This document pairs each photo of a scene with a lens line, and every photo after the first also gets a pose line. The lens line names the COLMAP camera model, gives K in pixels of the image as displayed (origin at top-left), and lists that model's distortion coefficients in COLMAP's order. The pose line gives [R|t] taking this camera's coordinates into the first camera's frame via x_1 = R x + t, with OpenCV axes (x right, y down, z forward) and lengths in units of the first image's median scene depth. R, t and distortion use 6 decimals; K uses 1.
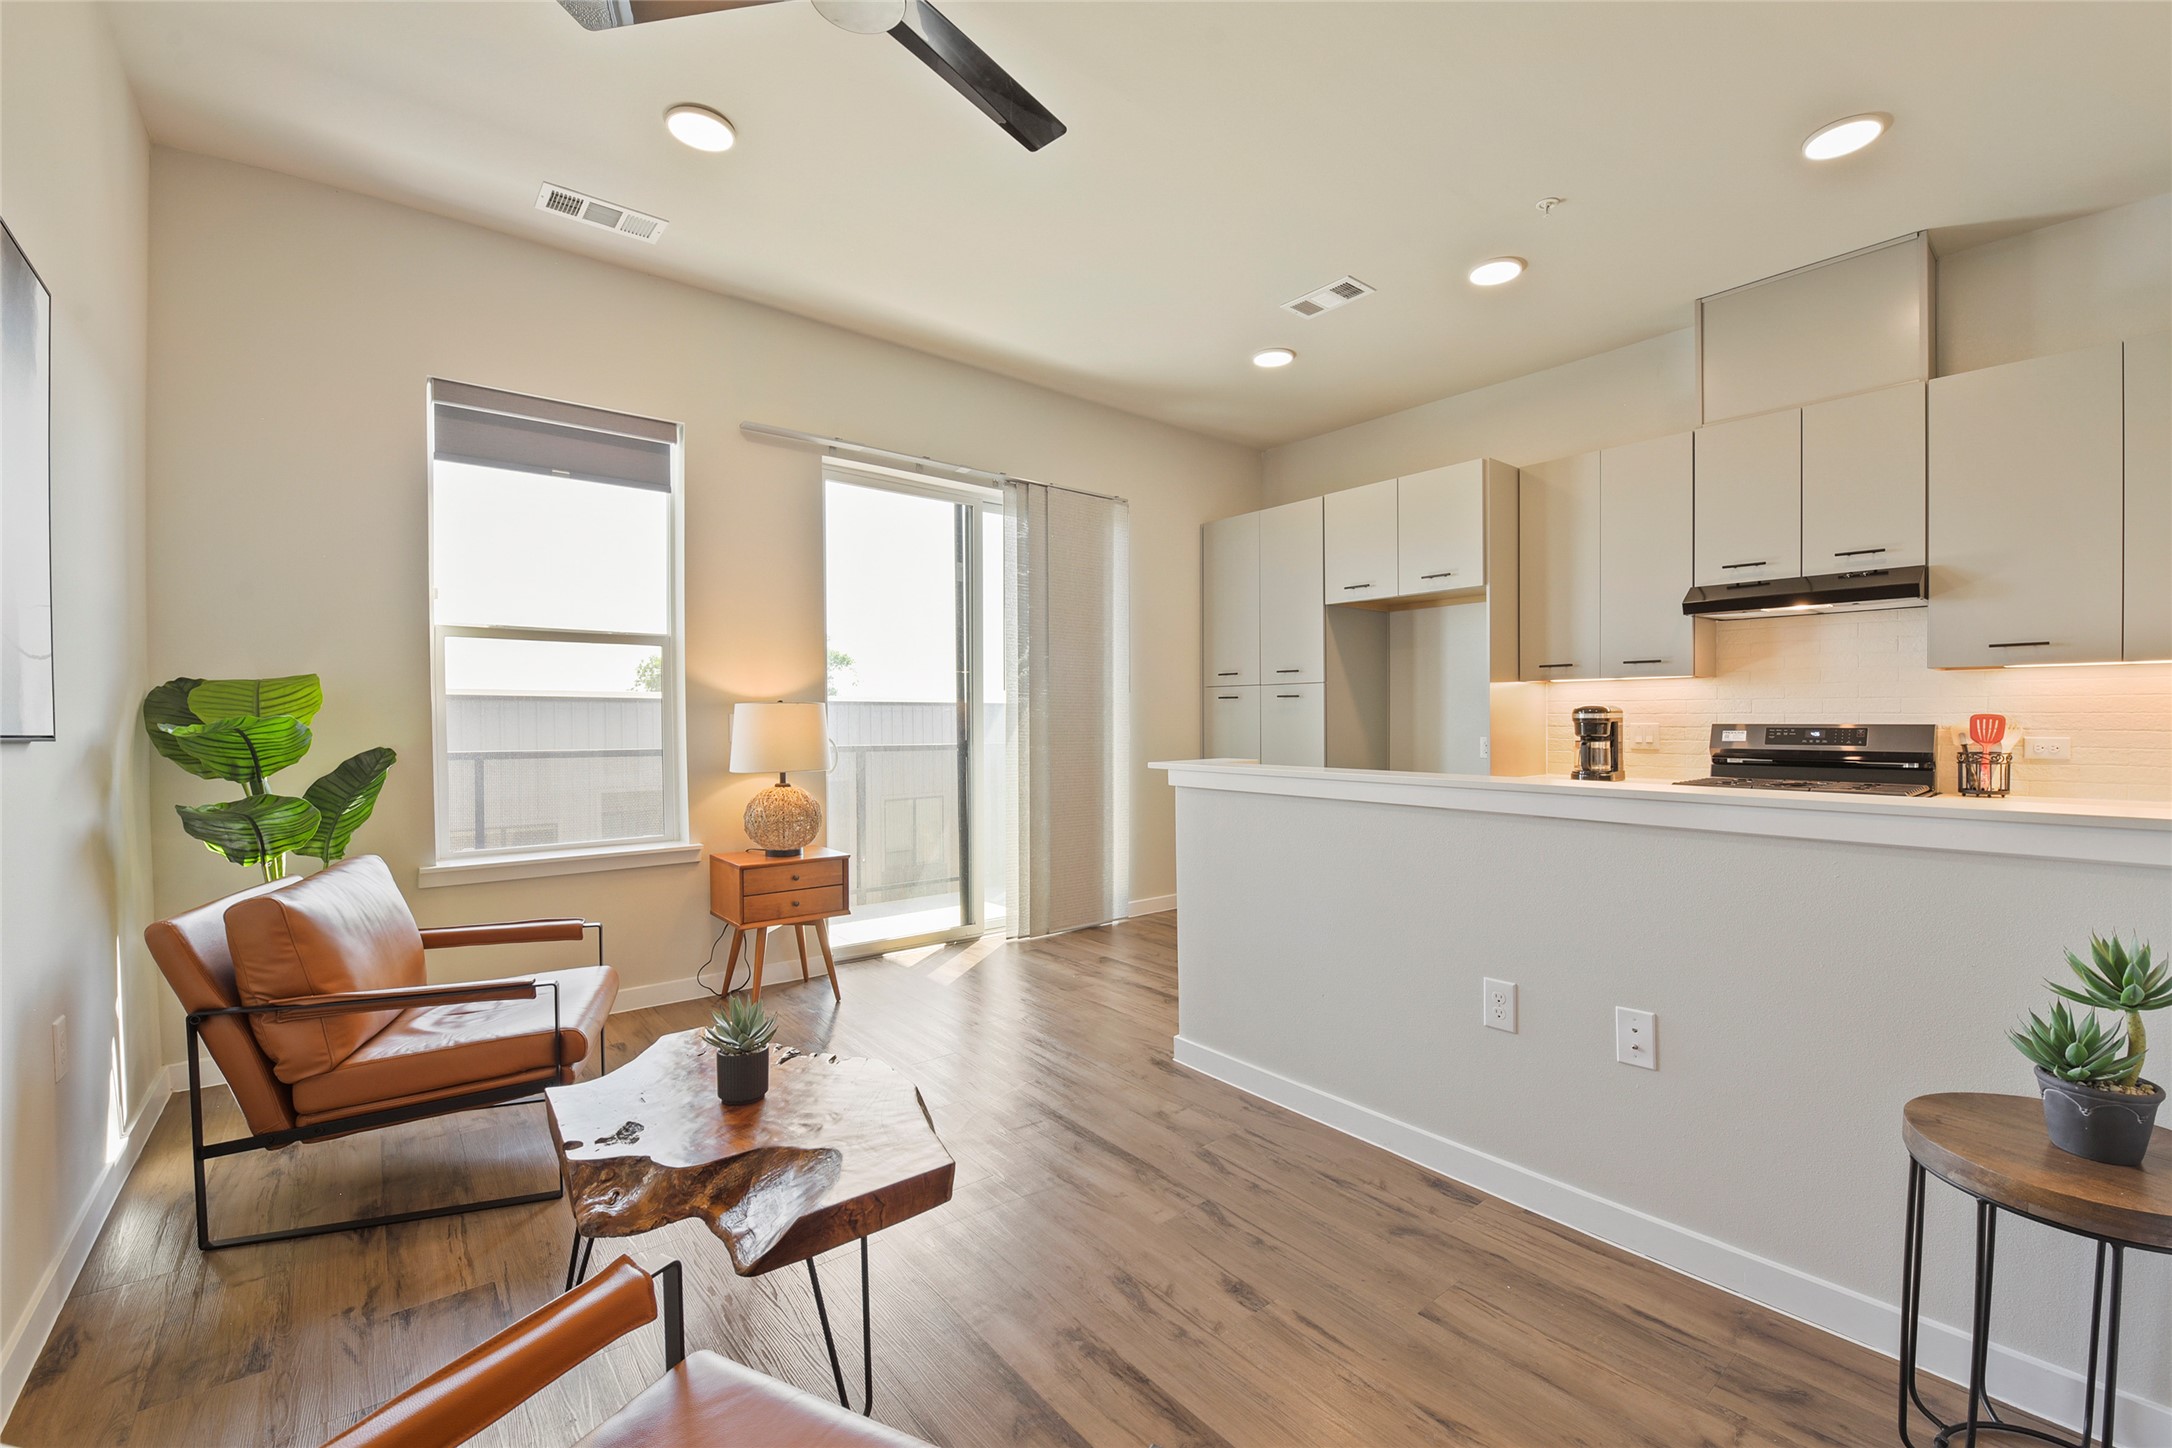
lens RADIAL K [[873.5, 0, 1093.5], [0, 873.5, 737.6], [0, 0, 1]] dist [-0.014187, -0.000340]
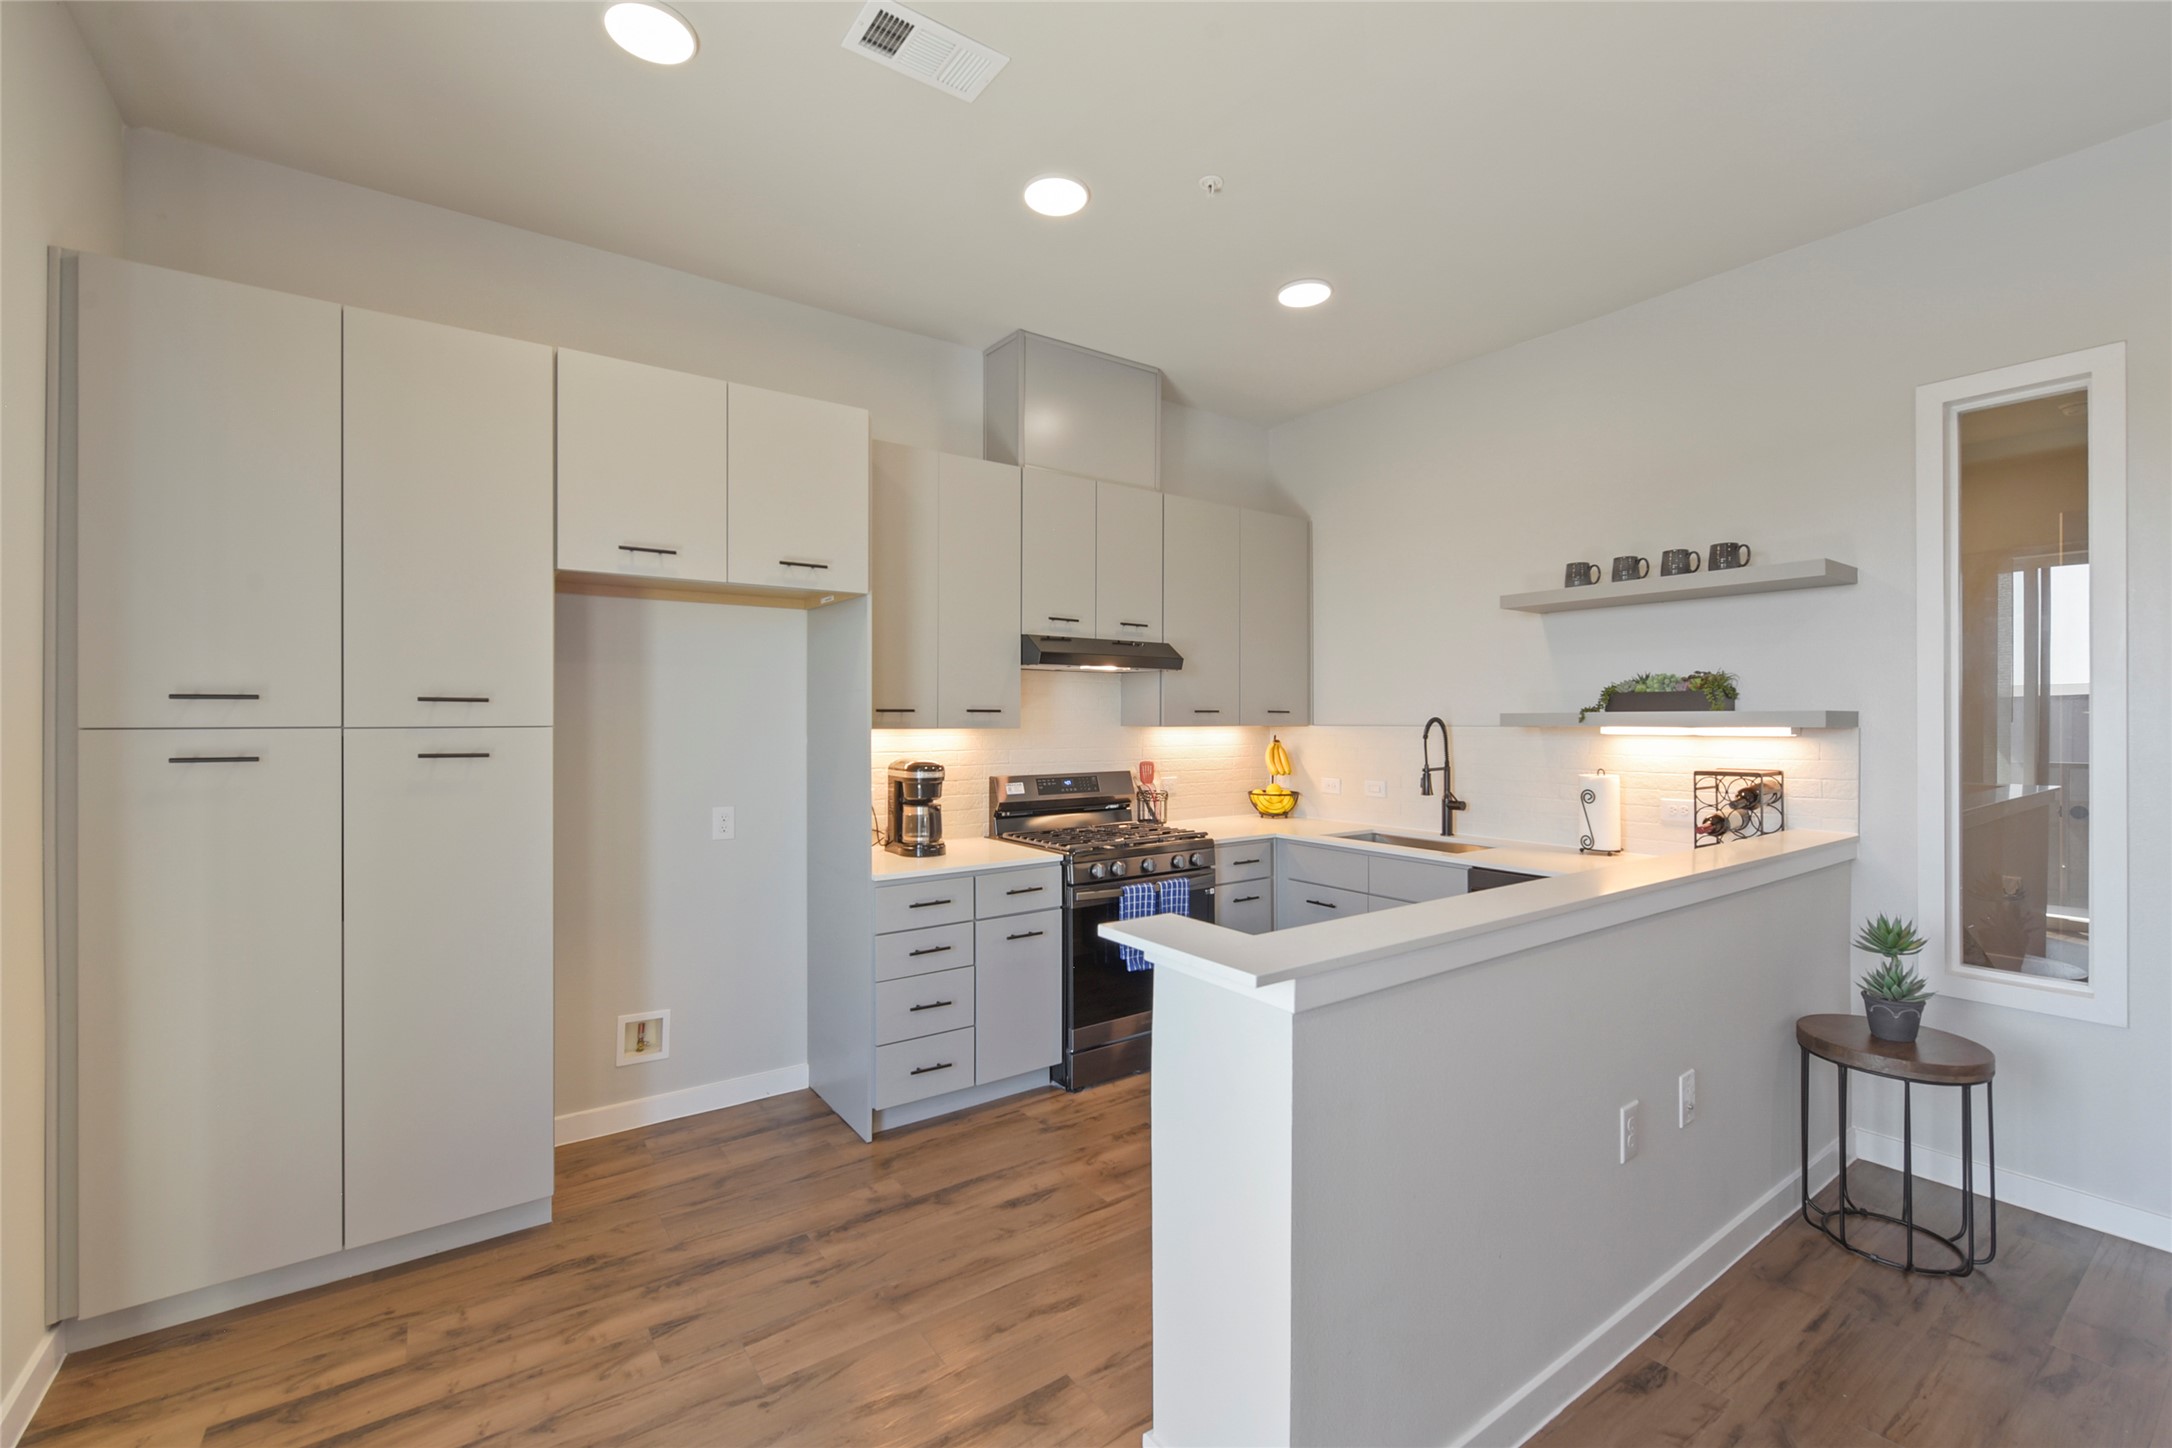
lens RADIAL K [[939.2, 0, 1083.2], [0, 939.2, 720.3], [0, 0, 1]] dist [-0.002287, -0.000223]
pose [[0.066727, 0.000623, 0.997771, -0.295067], [0.024024, 0.999709, -0.002231, -0.071135], [-0.997482, 0.024119, 0.066692, 0.810895]]
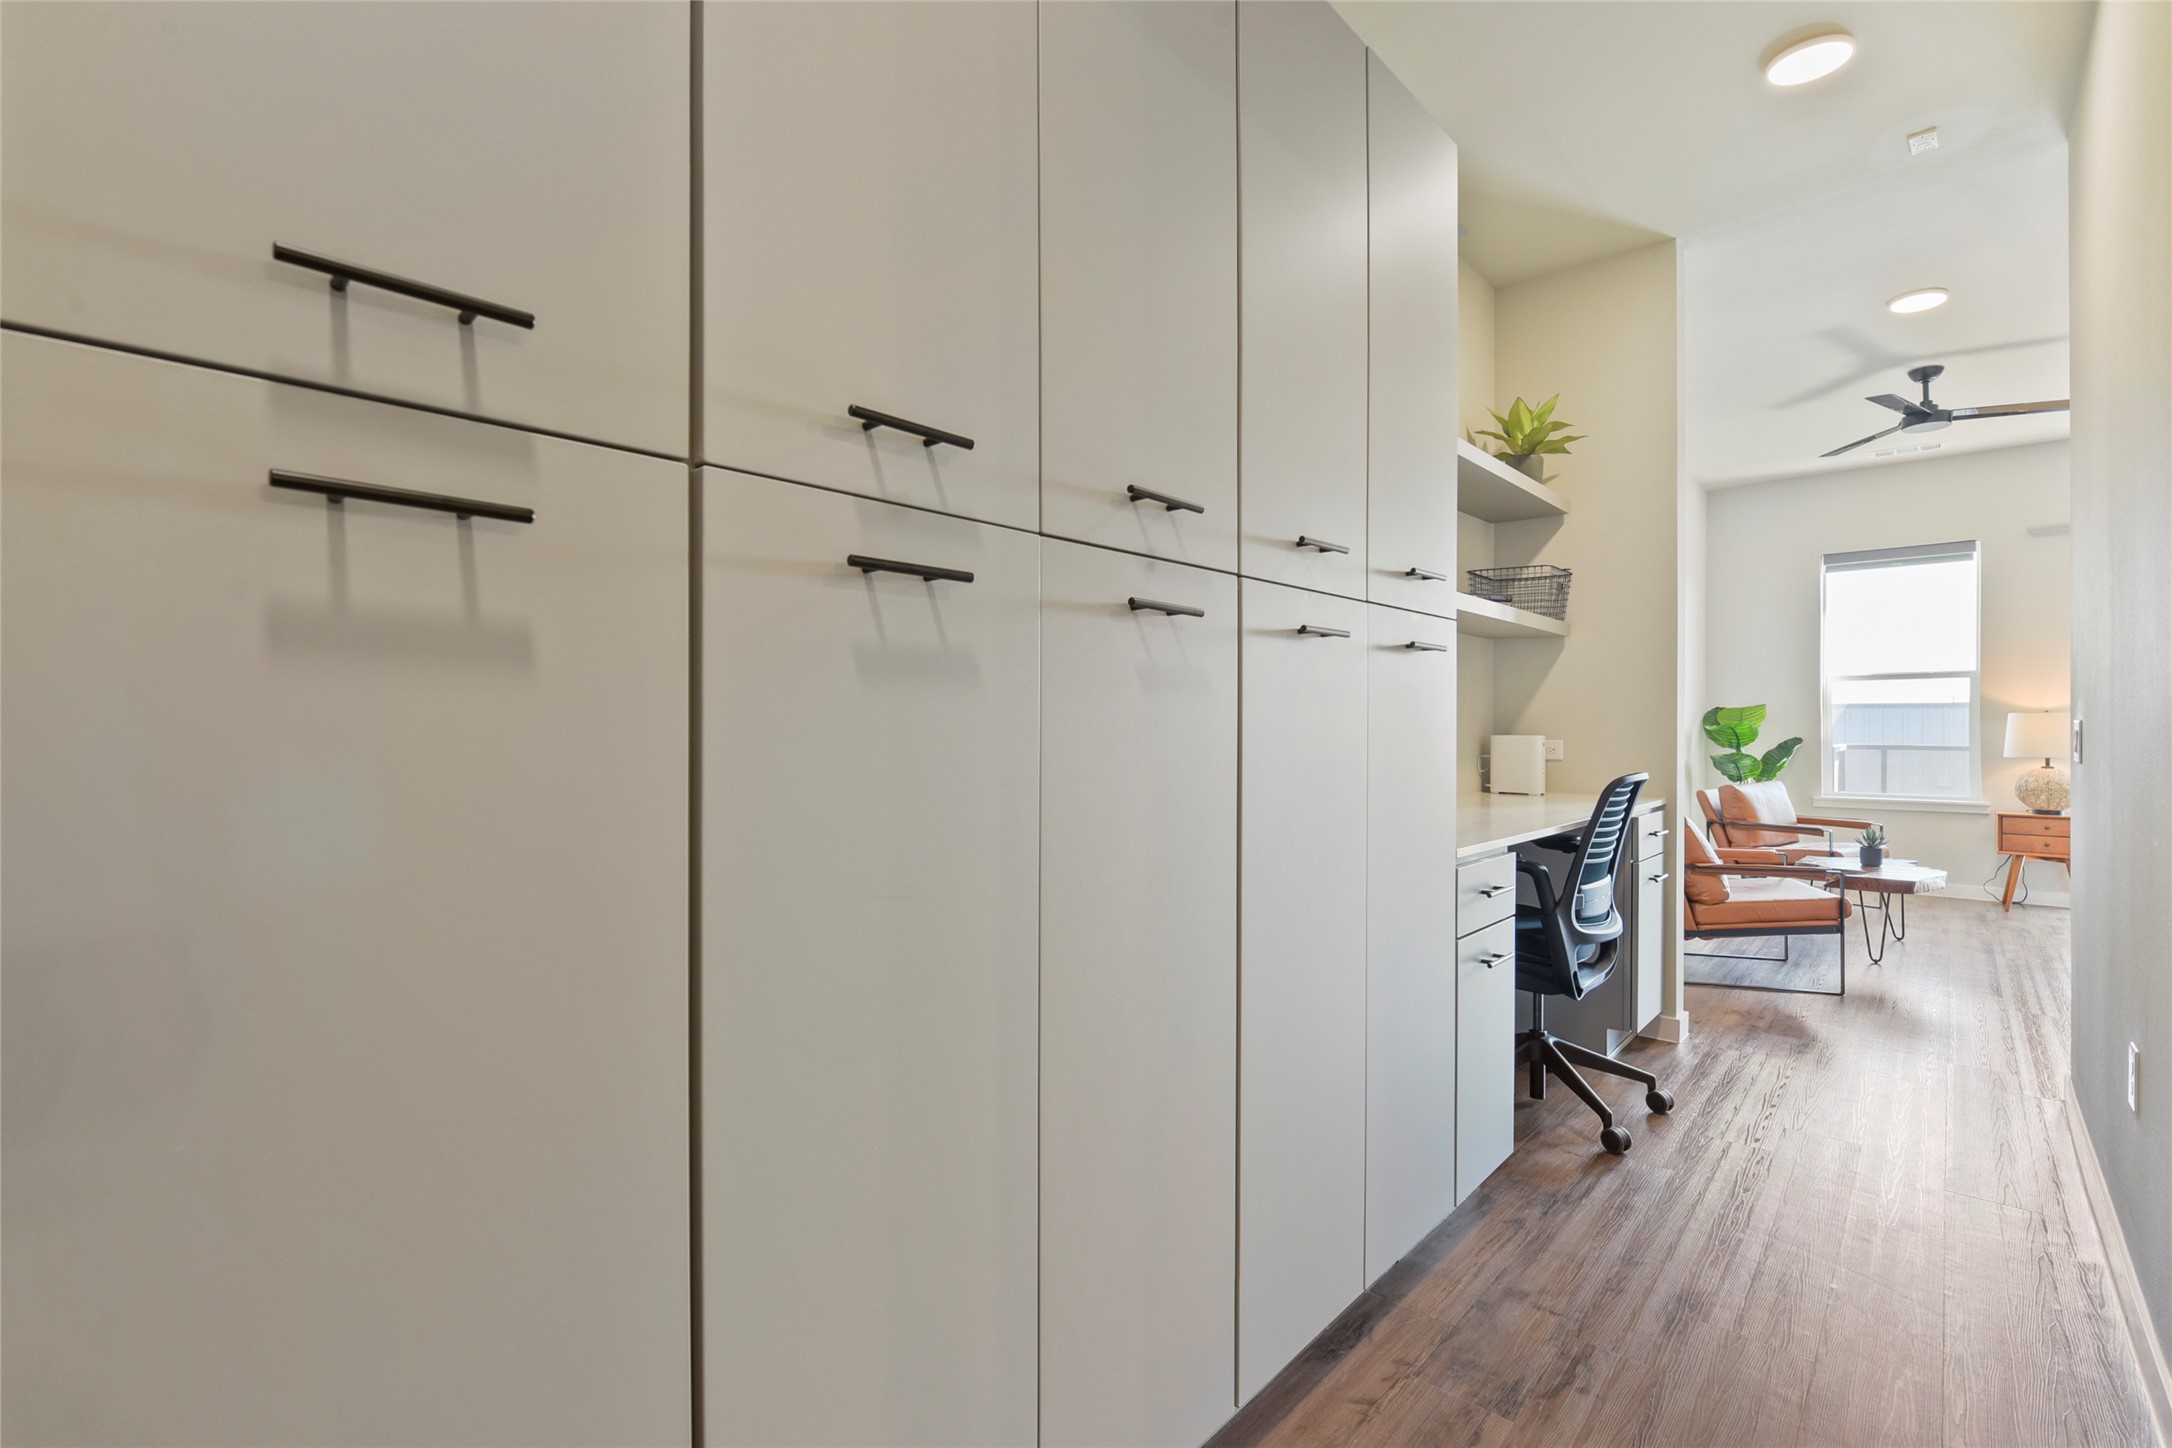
lens RADIAL K [[939.2, 0, 1095.2], [0, 939.2, 737.5], [0, 0, 1]] dist [-0.002287, -0.000223]
pose [[0.130464, 0.011498, -0.991386, 1.468488], [-0.021208, 0.999736, 0.008804, 0.034849], [0.991226, 0.019877, 0.130673, -1.193776]]
